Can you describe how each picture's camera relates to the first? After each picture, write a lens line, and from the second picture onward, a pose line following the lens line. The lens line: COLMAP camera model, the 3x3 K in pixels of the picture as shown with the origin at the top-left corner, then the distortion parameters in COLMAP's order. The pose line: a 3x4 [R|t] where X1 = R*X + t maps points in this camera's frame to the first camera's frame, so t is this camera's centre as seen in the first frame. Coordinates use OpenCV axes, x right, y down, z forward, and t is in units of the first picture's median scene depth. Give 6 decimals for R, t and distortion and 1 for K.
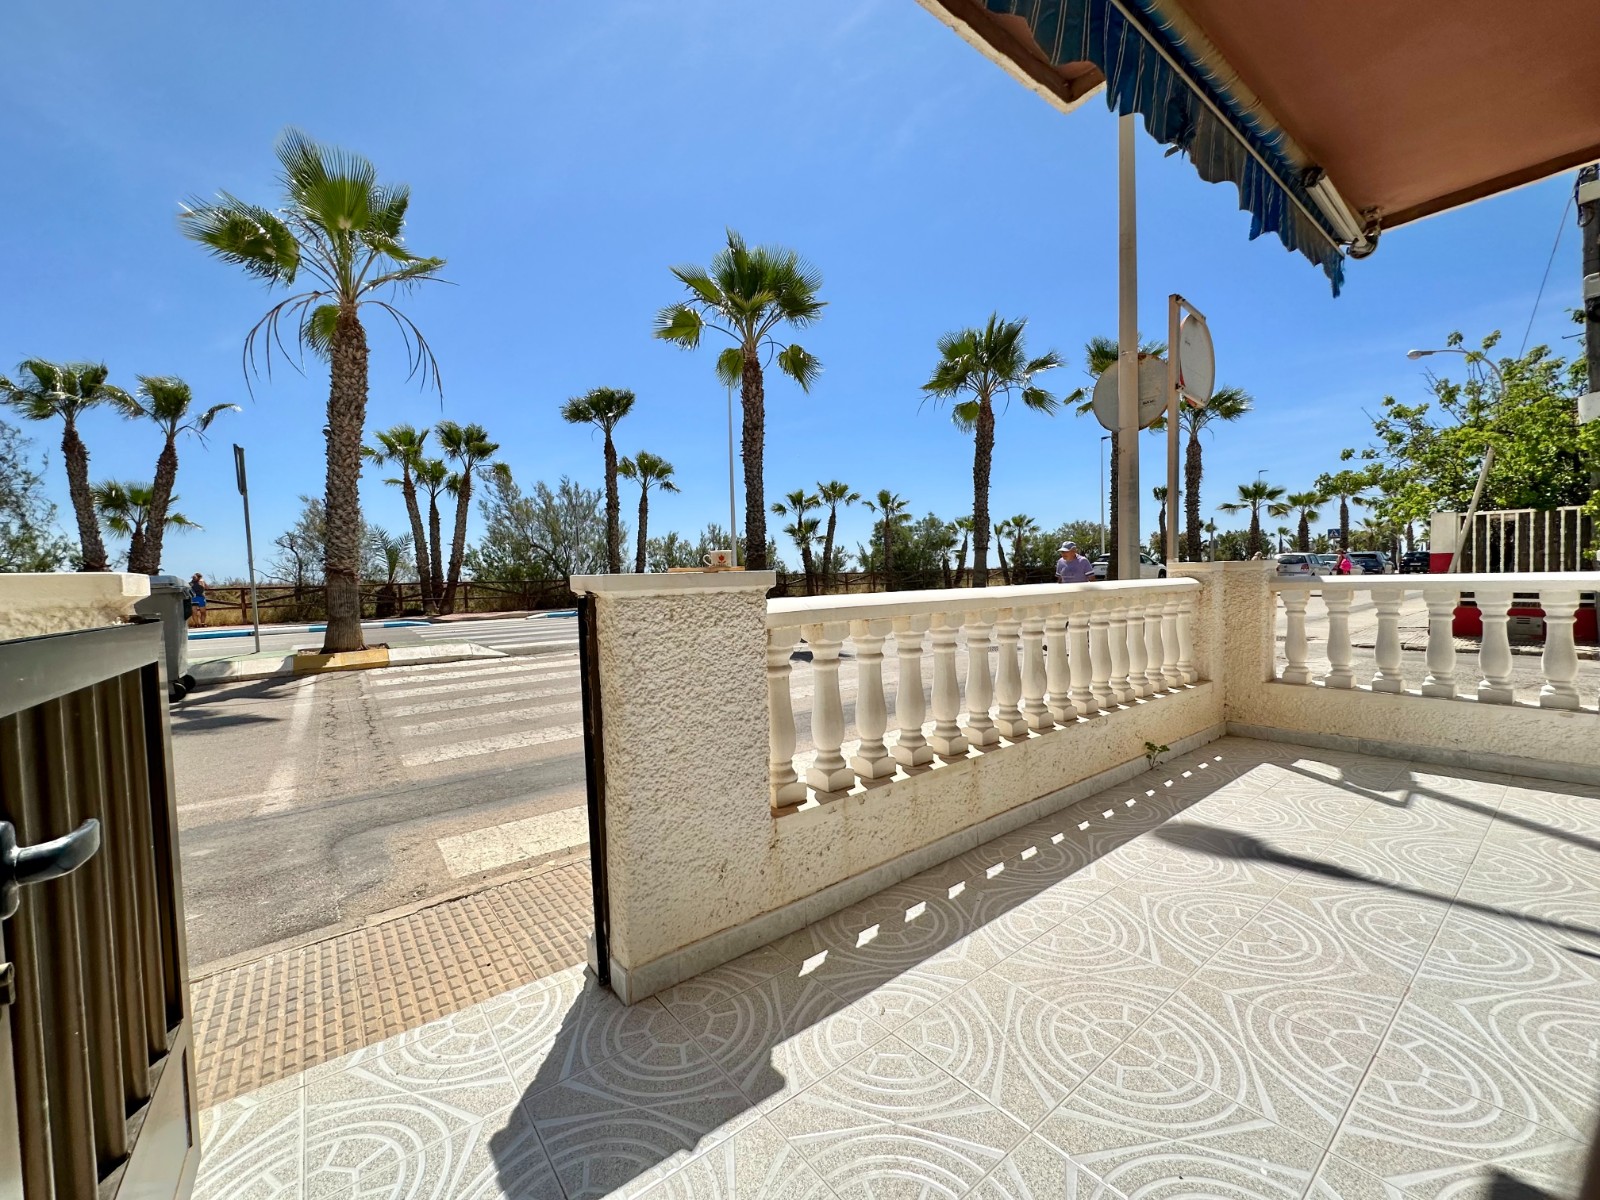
lens RADIAL K [[642.7, 0, 802.3], [0, 642.7, 598.1], [0, 0, 1]] dist [-0.003064, 0.001142]
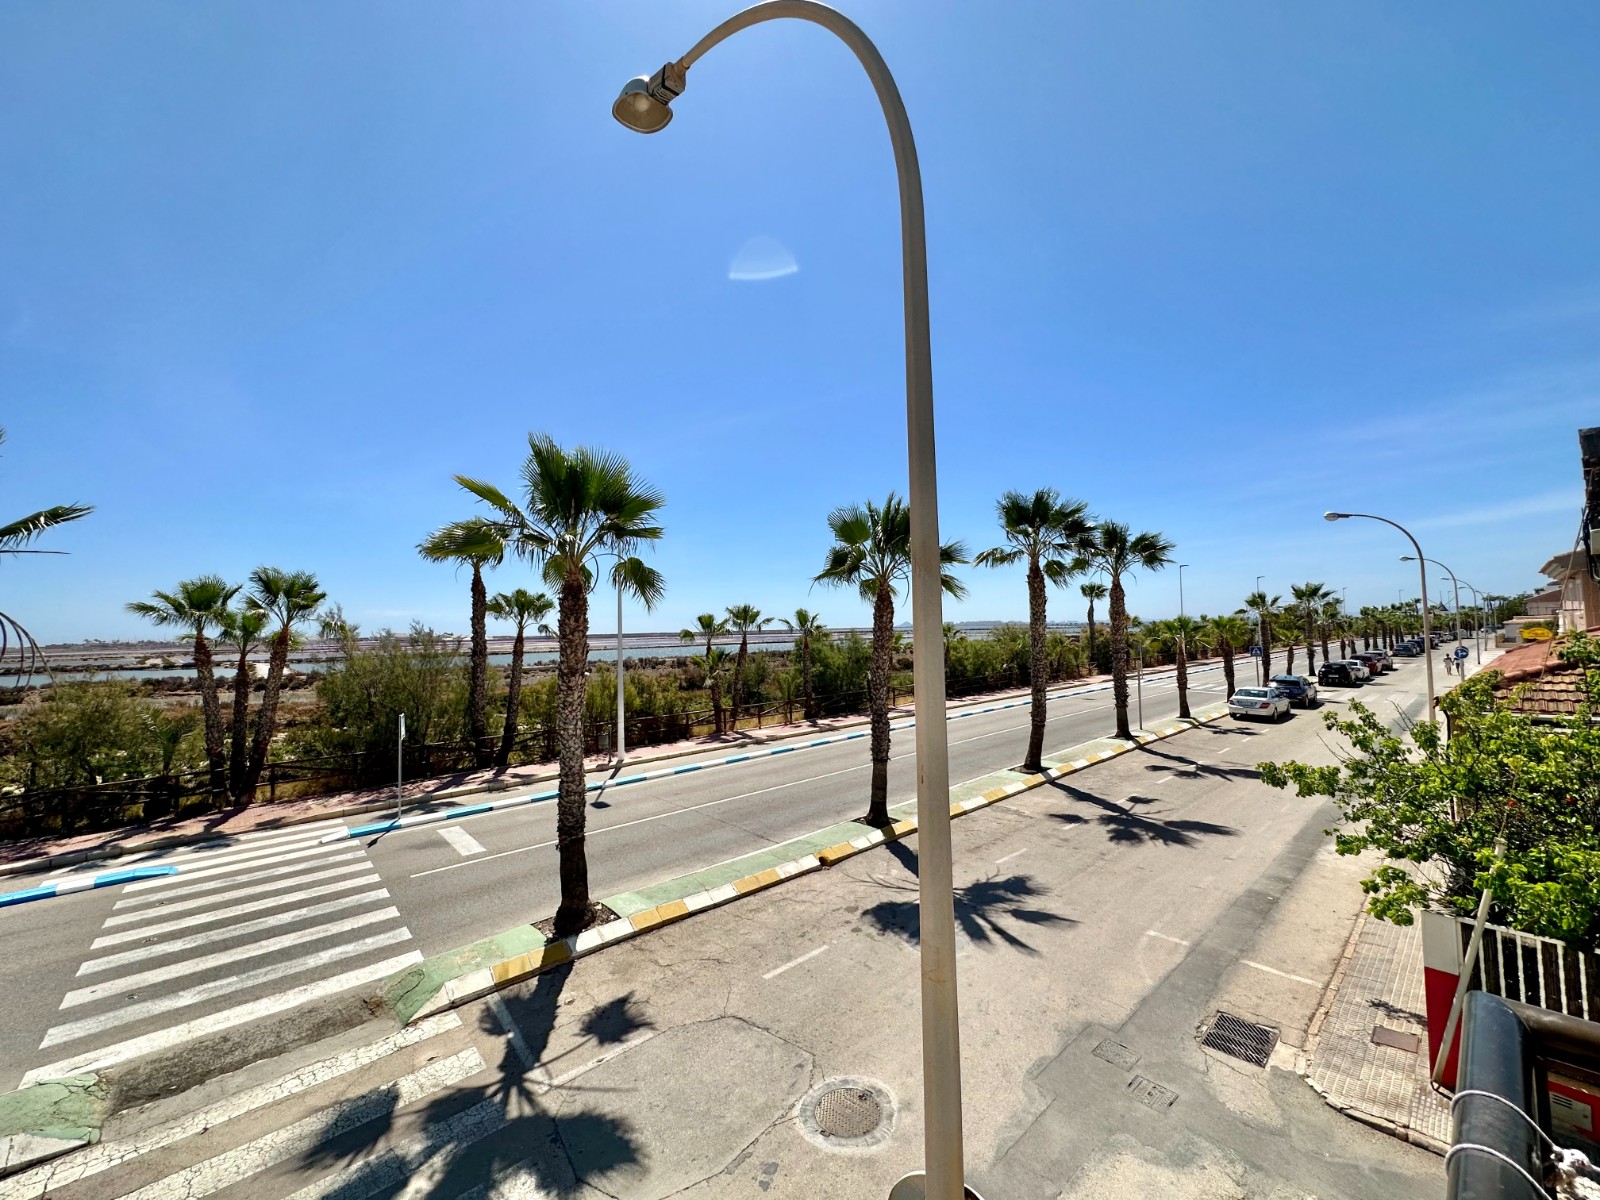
lens RADIAL K [[642.7, 0, 801.9], [0, 642.7, 601.0], [0, 0, 1]] dist [-0.003064, 0.001142]
pose [[0.996546, 0.006409, 0.082794, 0.098544], [0.000559, 0.996477, -0.083867, -0.203876], [-0.083040, 0.083623, 0.993031, 0.141449]]
